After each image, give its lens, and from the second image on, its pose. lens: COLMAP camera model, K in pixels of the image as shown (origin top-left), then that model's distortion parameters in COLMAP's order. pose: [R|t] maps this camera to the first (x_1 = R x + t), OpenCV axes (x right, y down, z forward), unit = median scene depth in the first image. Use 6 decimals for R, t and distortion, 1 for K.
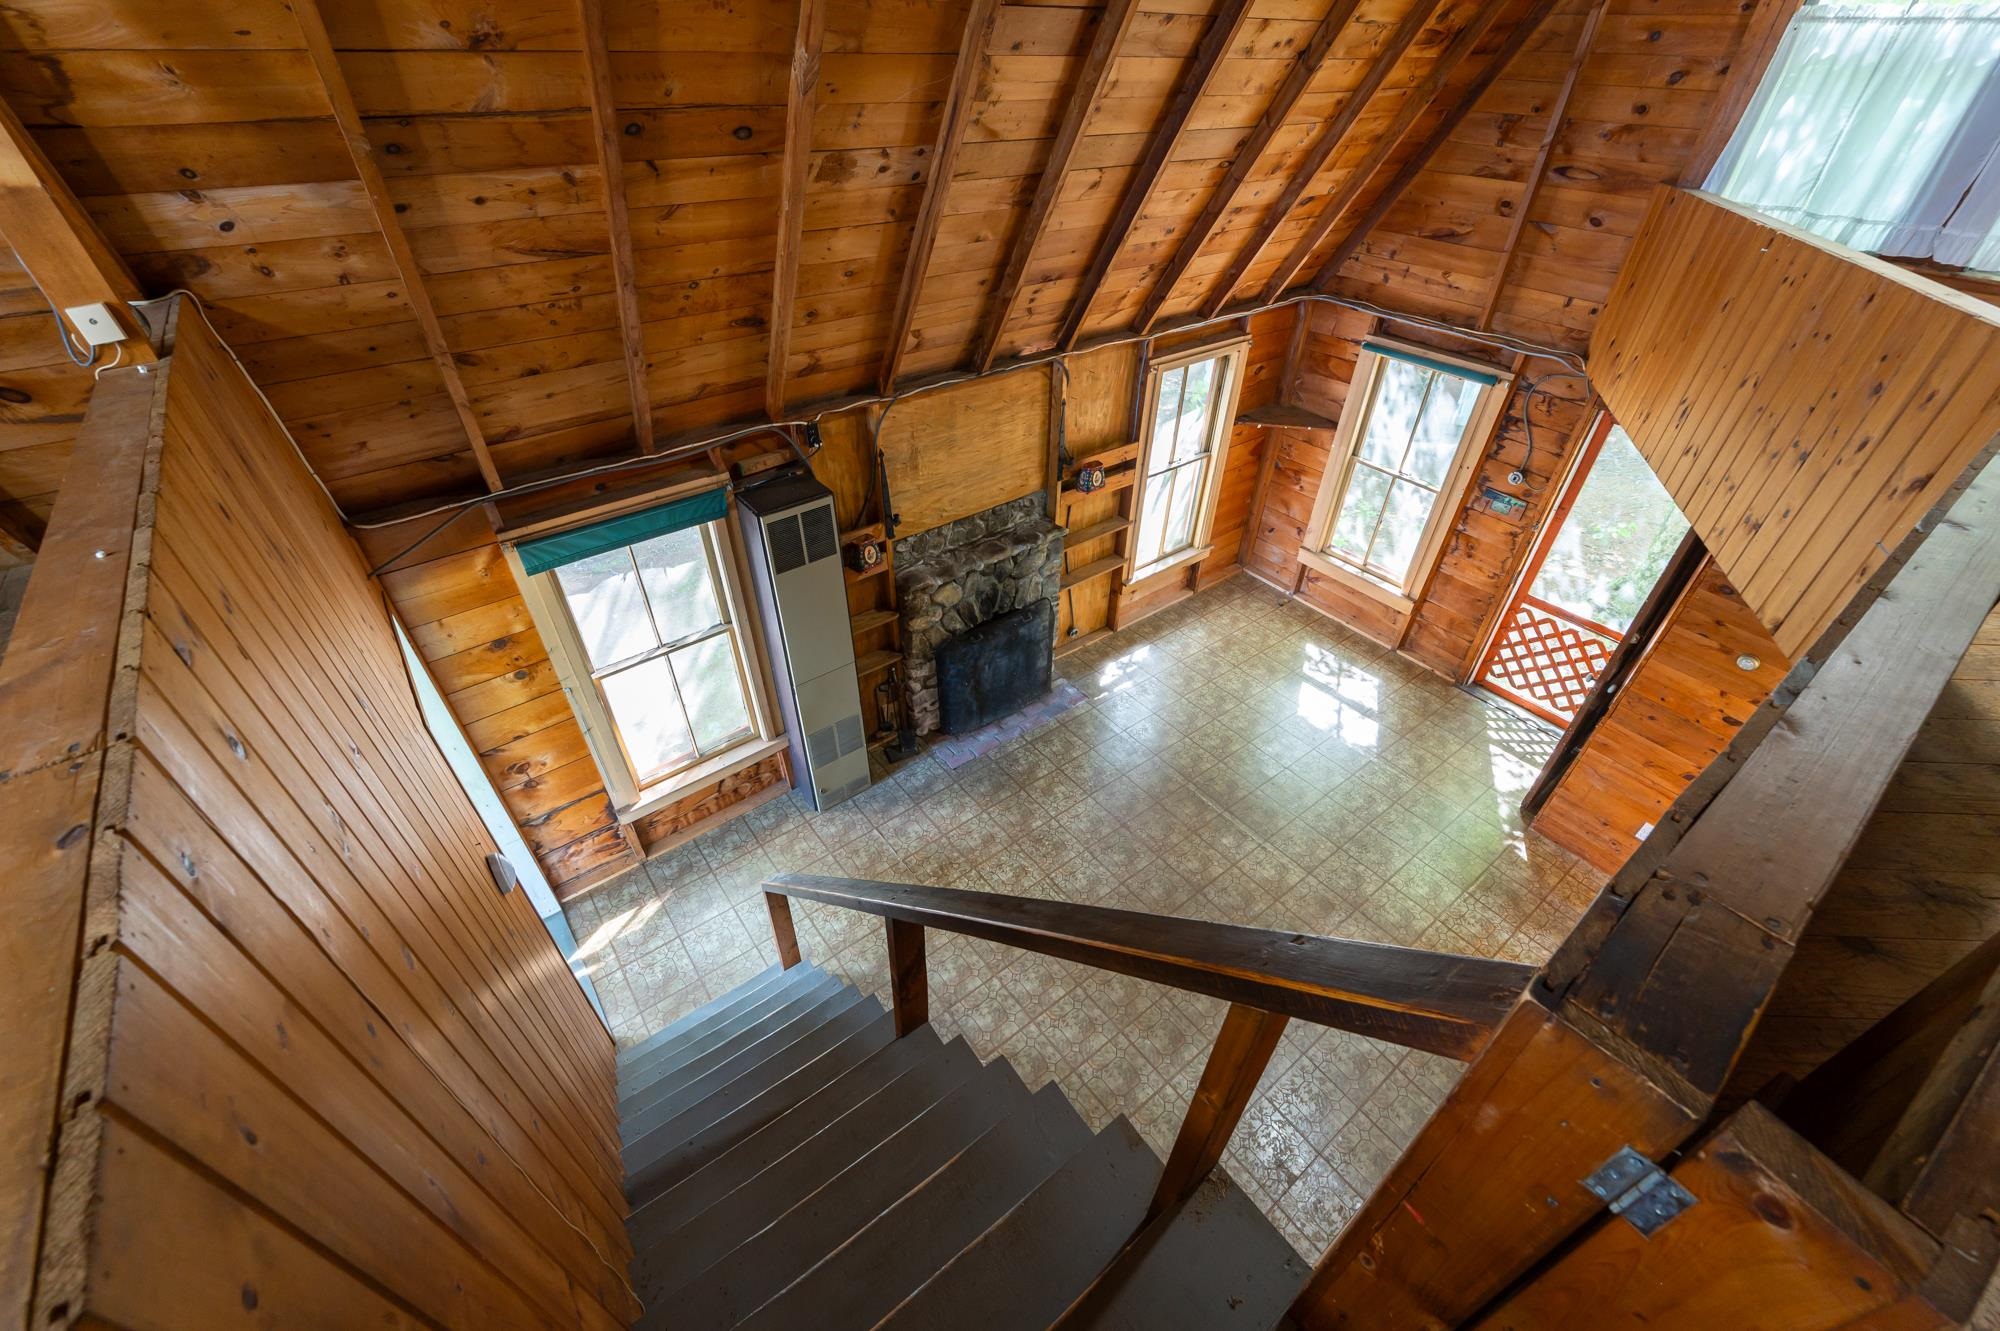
lens RADIAL K [[815.8, 0, 995.4], [0, 815.8, 665.0], [0, 0, 1]] dist [-0.009099, 0.001778]
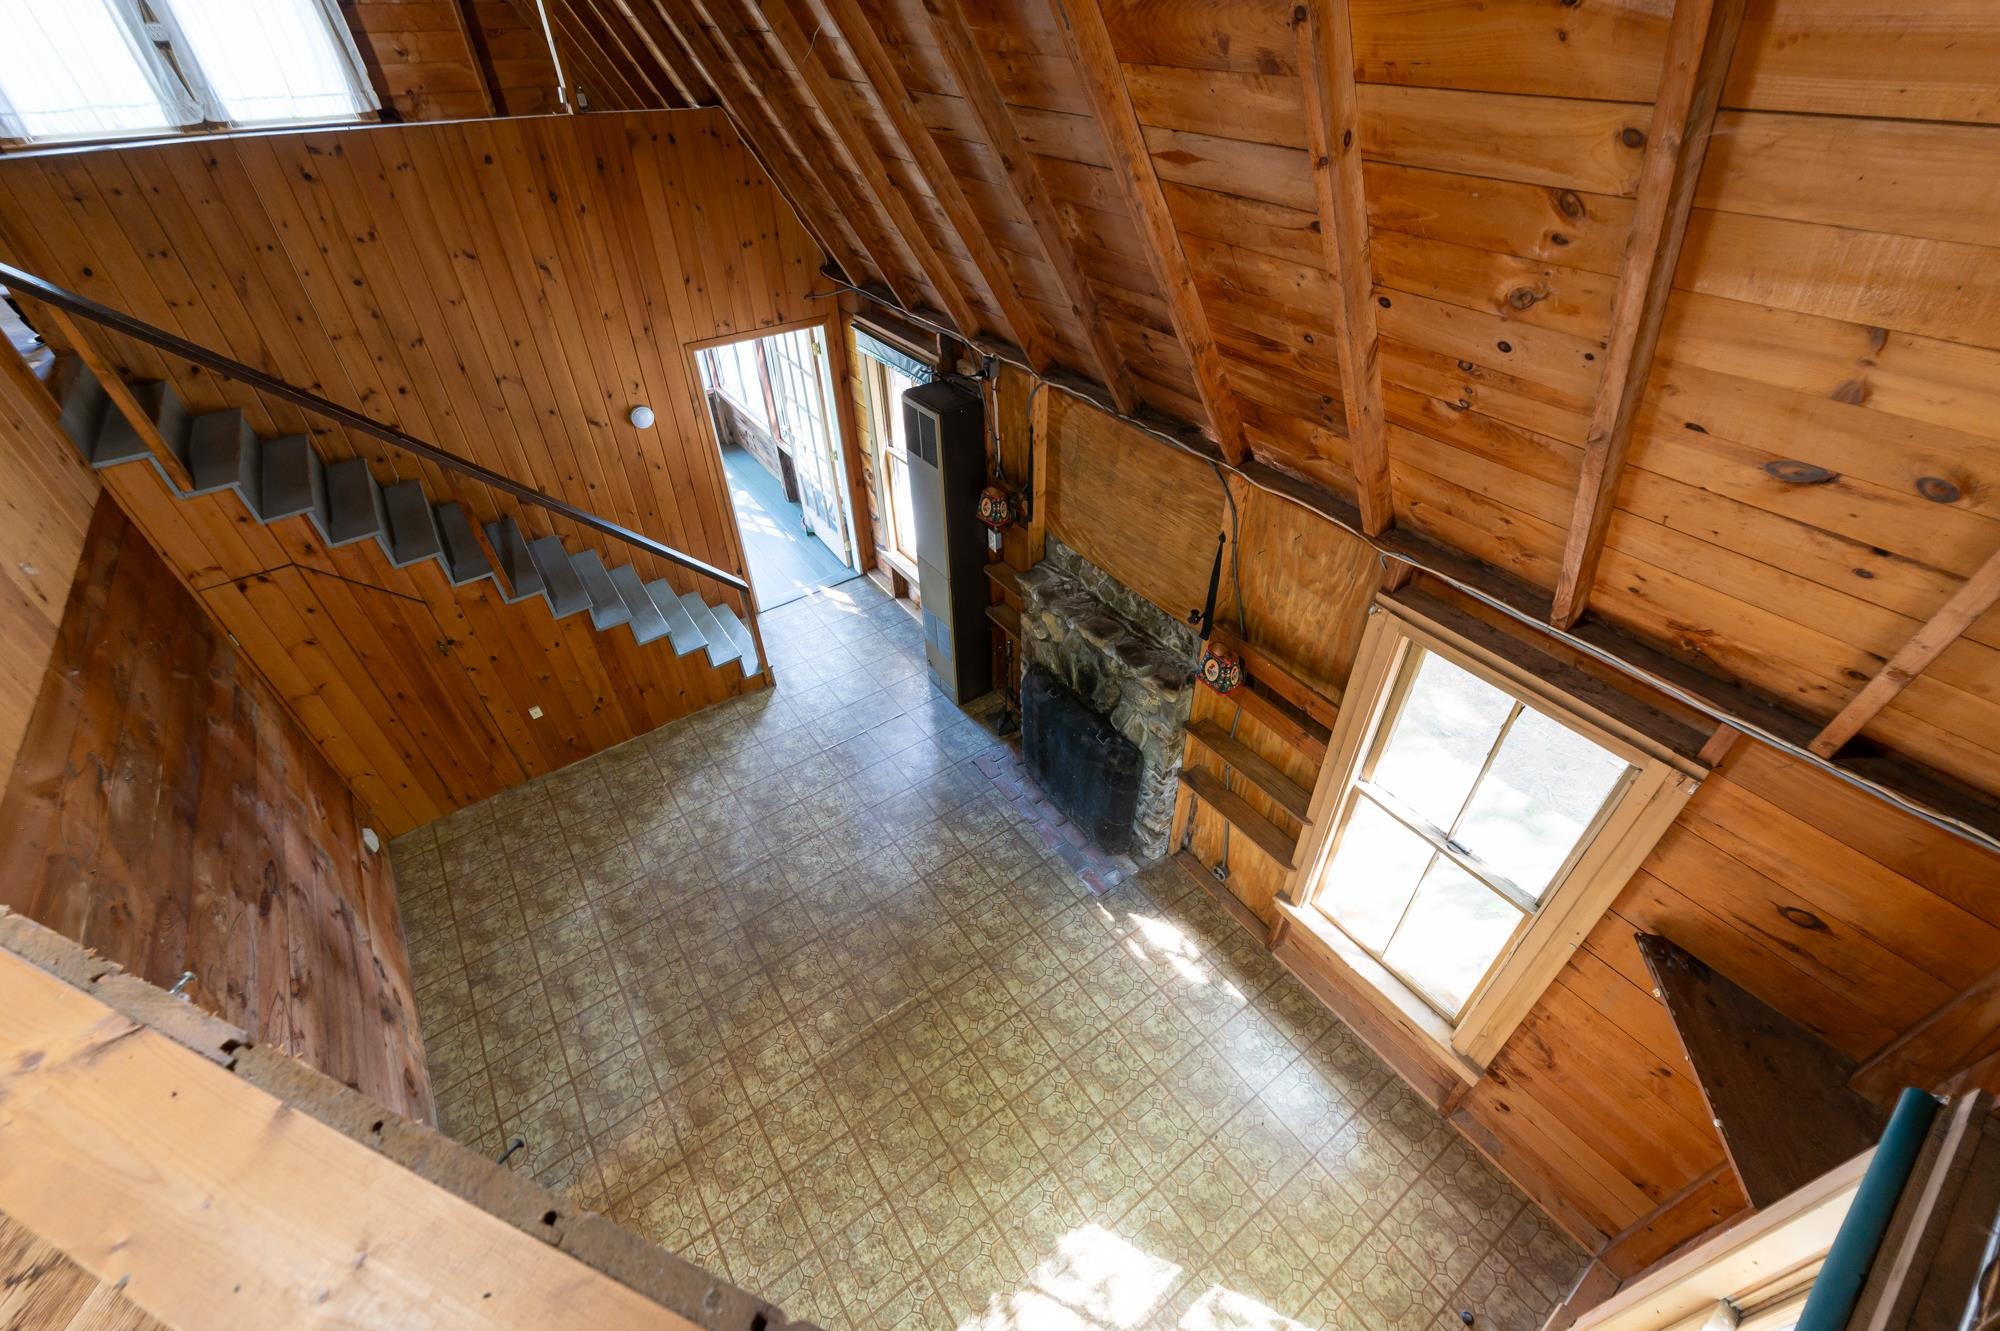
lens RADIAL K [[815.8, 0, 987.9], [0, 815.8, 651.1], [0, 0, 1]] dist [-0.009099, 0.001778]
pose [[-0.046724, 0.622372, -0.781326, 0.615934], [-0.604024, 0.605376, 0.518339, -0.457374], [0.795595, 0.496159, 0.347643, 0.622100]]
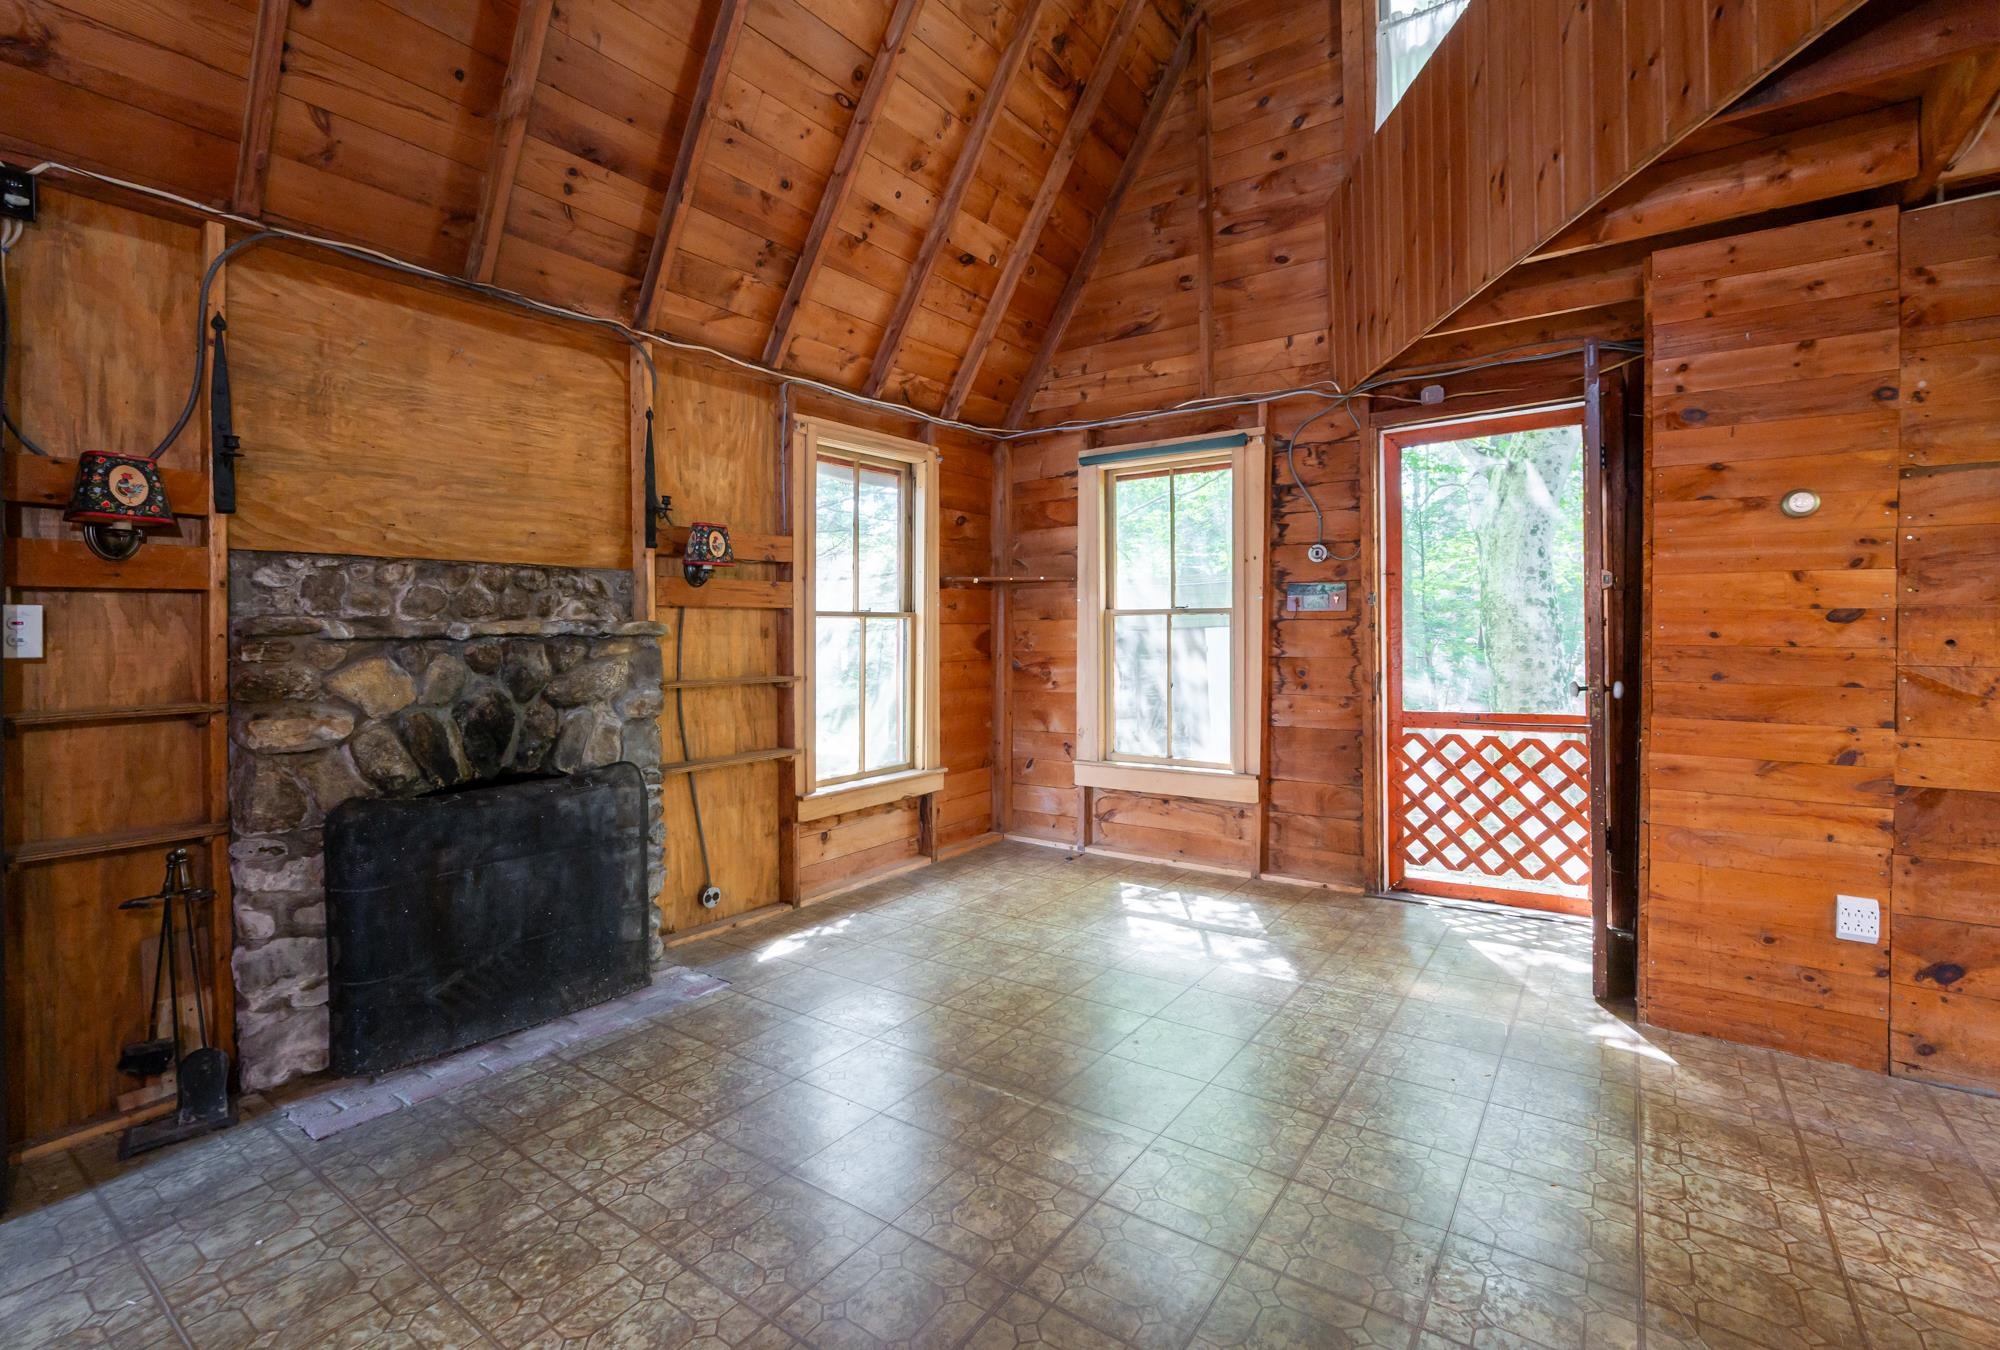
lens RADIAL K [[901.8, 0, 986.9], [0, 901.8, 623.9], [0, 0, 1]] dist [-0.002743, -0.001931]
pose [[0.958756, -0.014693, 0.283851, 0.124308], [0.191179, 0.772338, -0.605760, 0.250305], [-0.210329, 0.635042, 0.743293, 0.499171]]
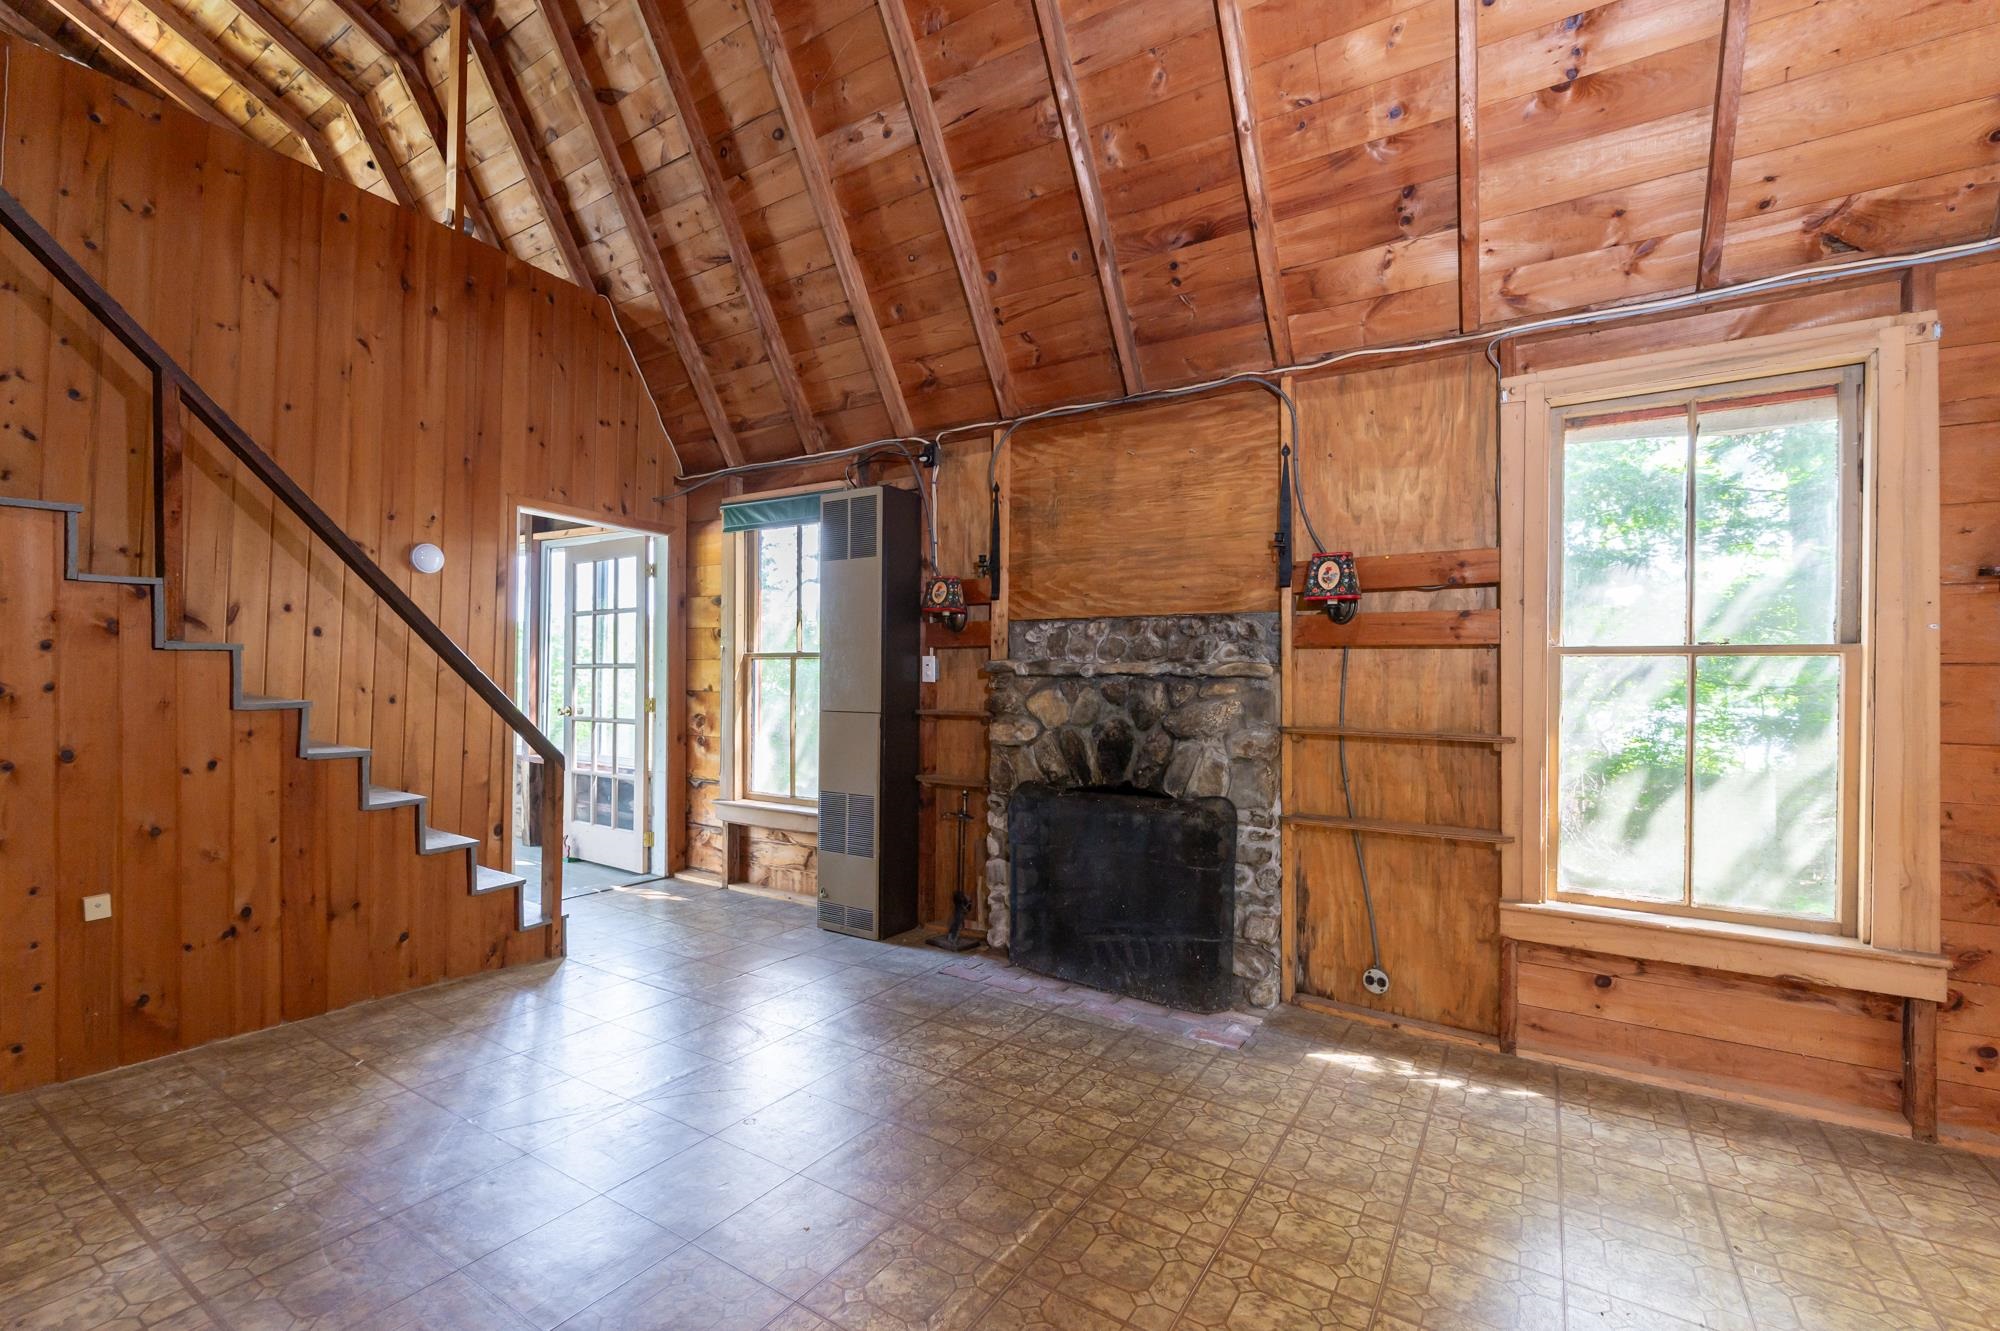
lens RADIAL K [[861.4, 0, 981.7], [0, 861.4, 668.3], [0, 0, 1]] dist [-0.009384, 0.001349]
pose [[0.326106, -0.013614, -0.945235, 0.571610], [-0.597296, 0.772054, -0.217186, 0.073276], [0.732729, 0.635411, 0.243640, 0.727443]]
